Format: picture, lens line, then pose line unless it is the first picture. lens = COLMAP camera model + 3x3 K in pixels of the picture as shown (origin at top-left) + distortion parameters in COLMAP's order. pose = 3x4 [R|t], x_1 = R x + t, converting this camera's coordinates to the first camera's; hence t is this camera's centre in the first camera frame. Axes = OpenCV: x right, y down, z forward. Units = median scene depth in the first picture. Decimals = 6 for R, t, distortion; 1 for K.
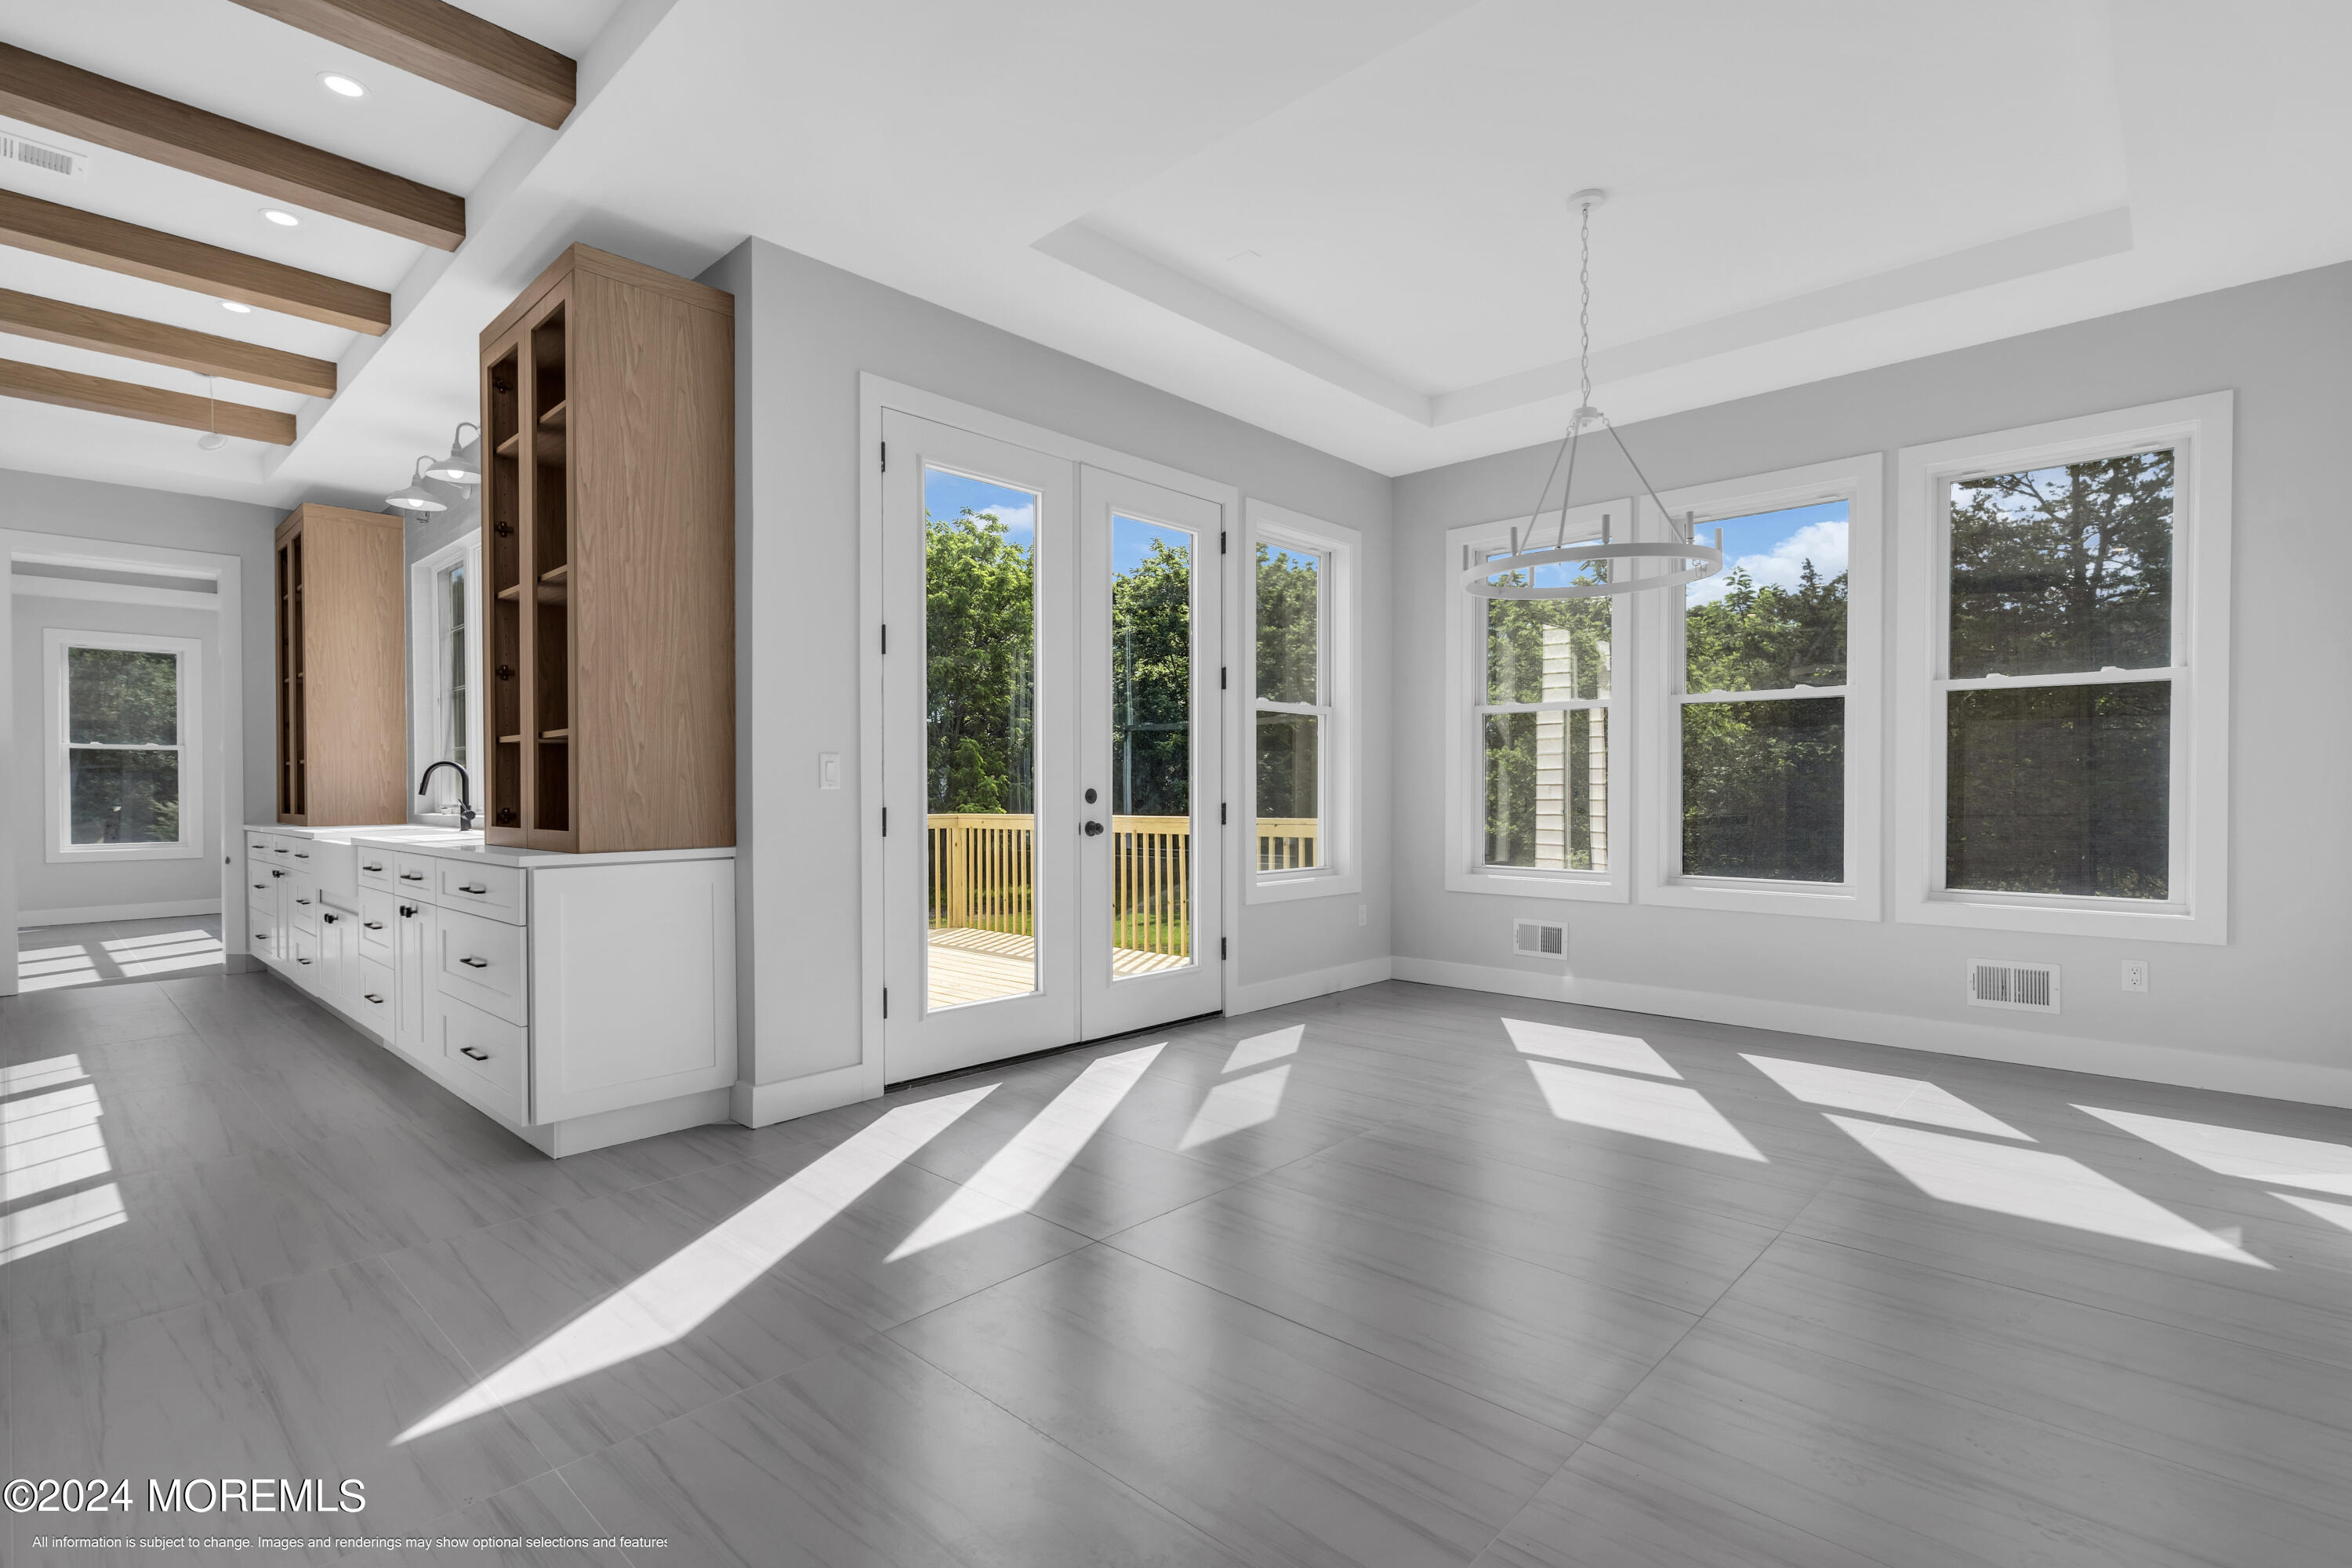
lens RADIAL K [[1098.4, 0, 1177.5], [0, 1098.4, 792.5], [0, 0, 1]] dist [-0.000872, -0.000360]
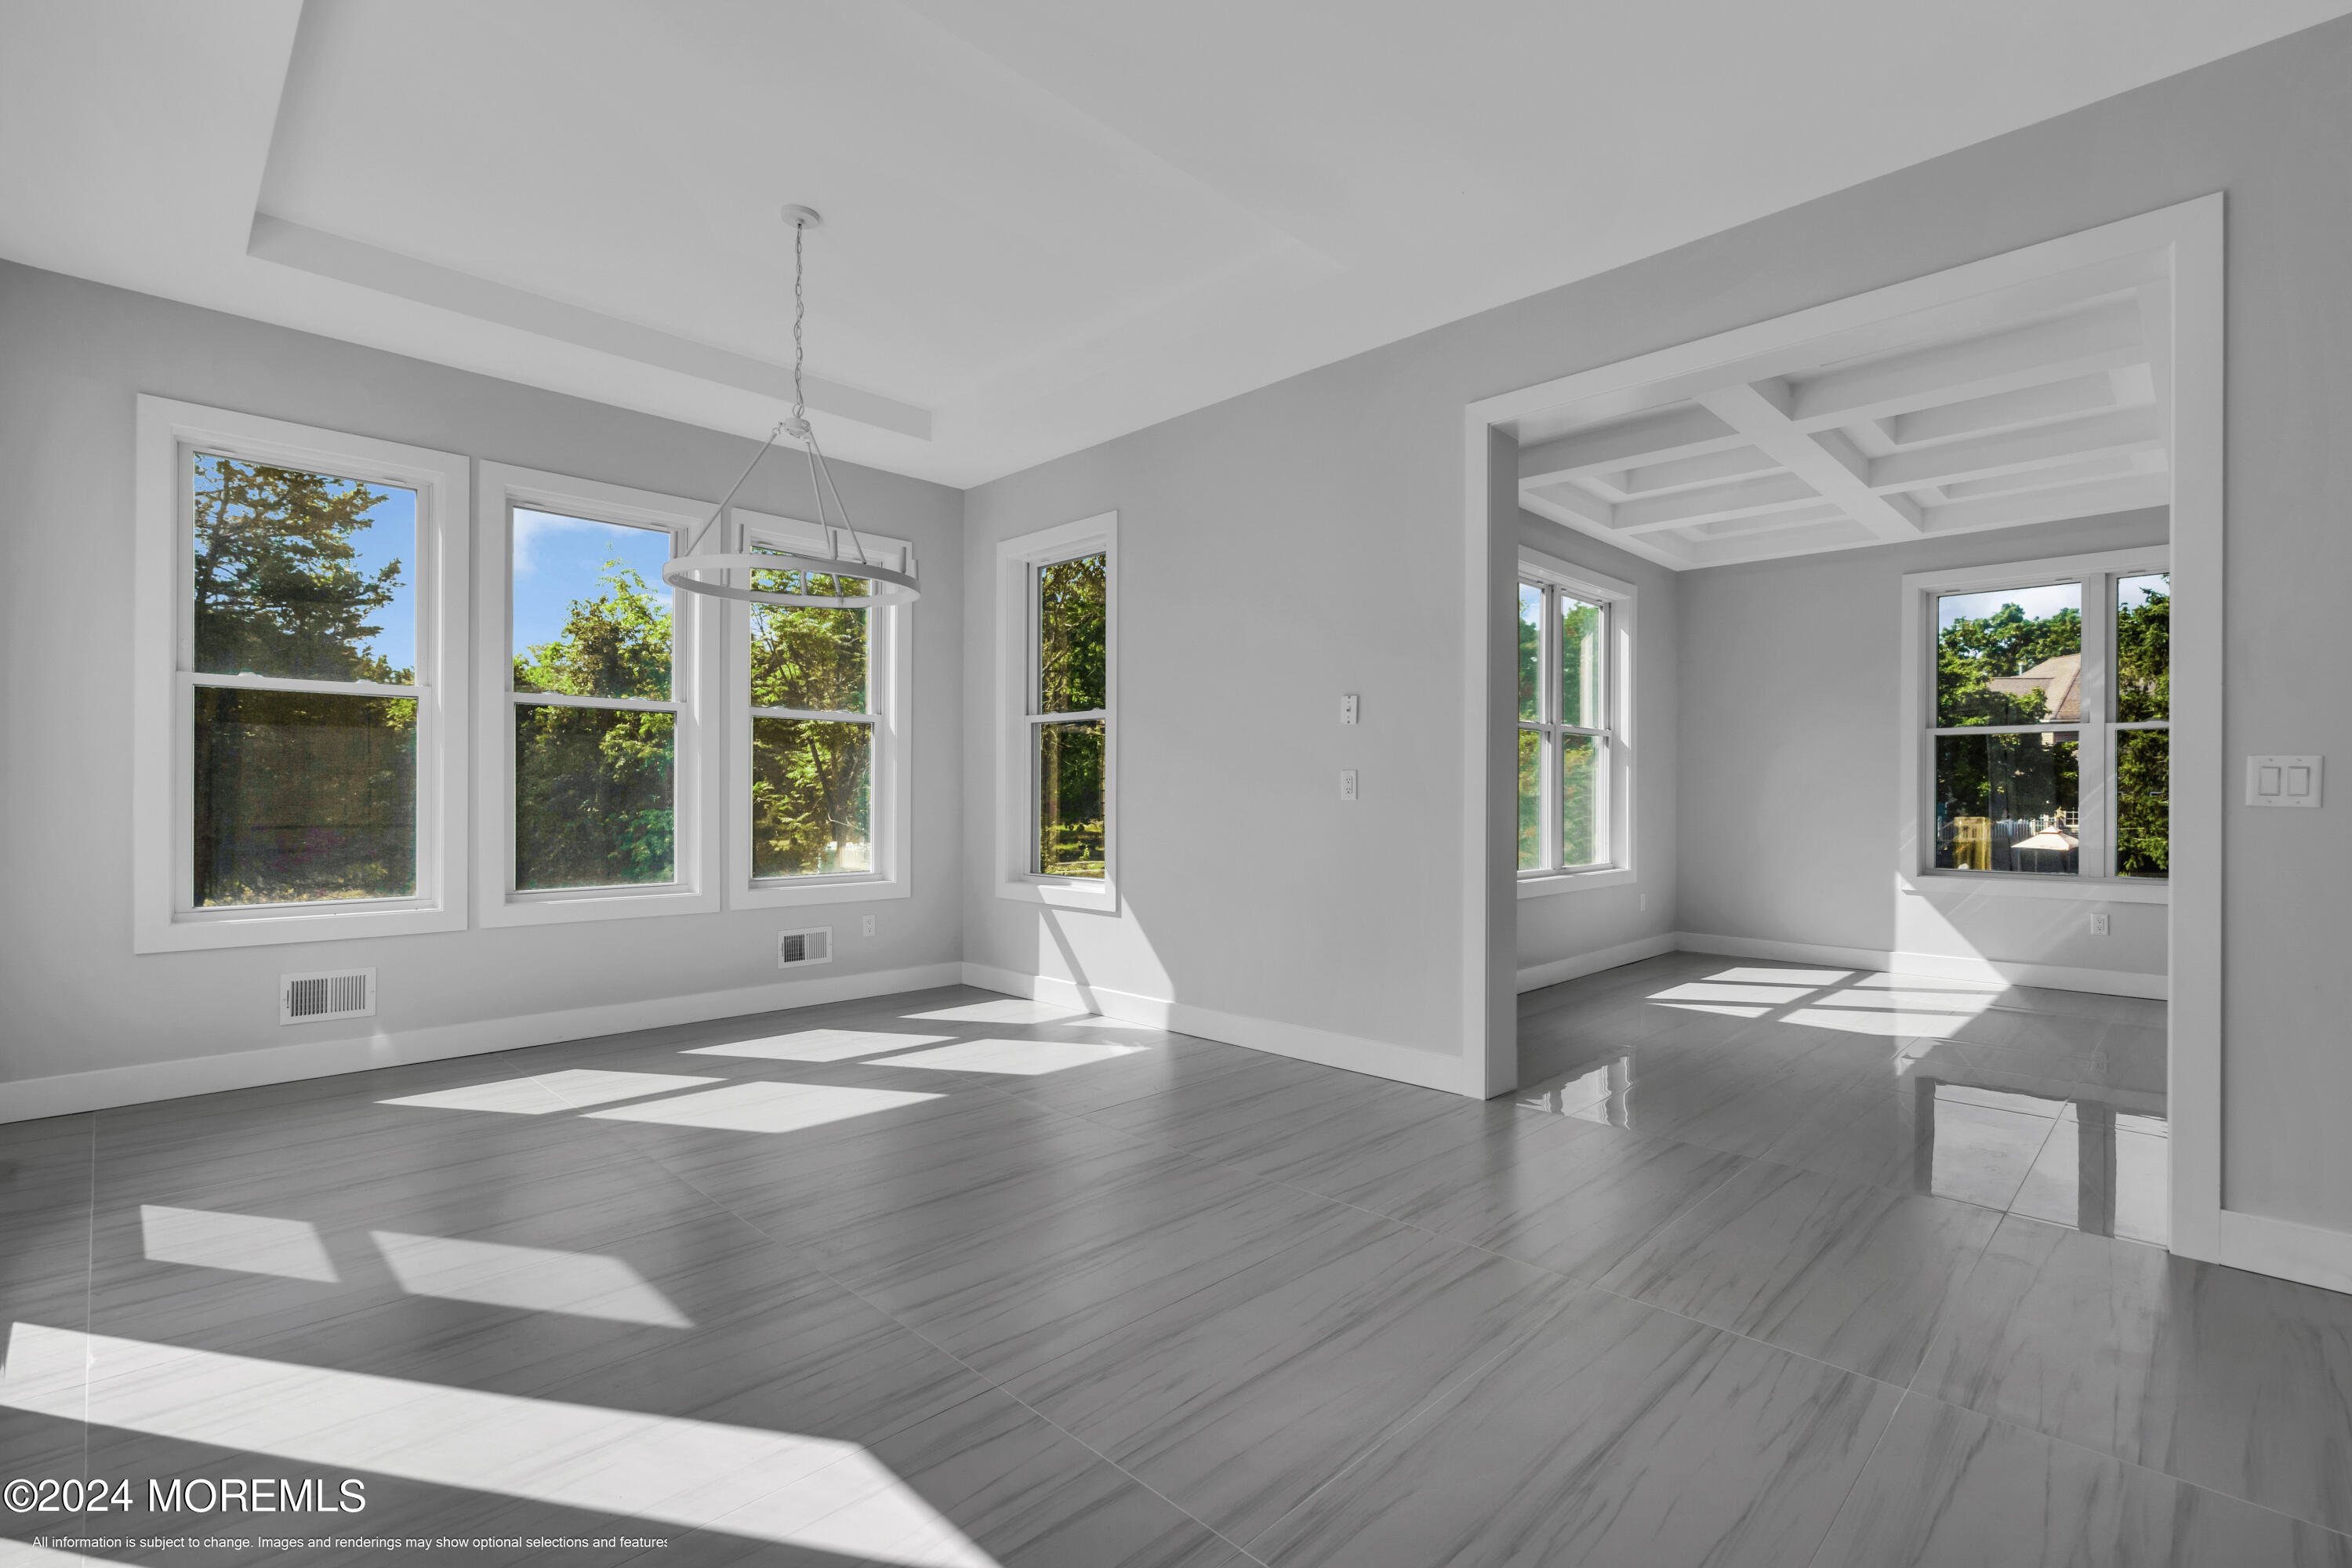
lens RADIAL K [[1098.4, 0, 1177.5], [0, 1098.4, 792.5], [0, 0, 1]] dist [-0.000872, -0.000360]
pose [[0.011875, 0.003658, 0.999923, -0.432041], [0.001968, 0.999991, -0.003682, -0.001271], [-0.999928, 0.002011, 0.011867, 0.435659]]
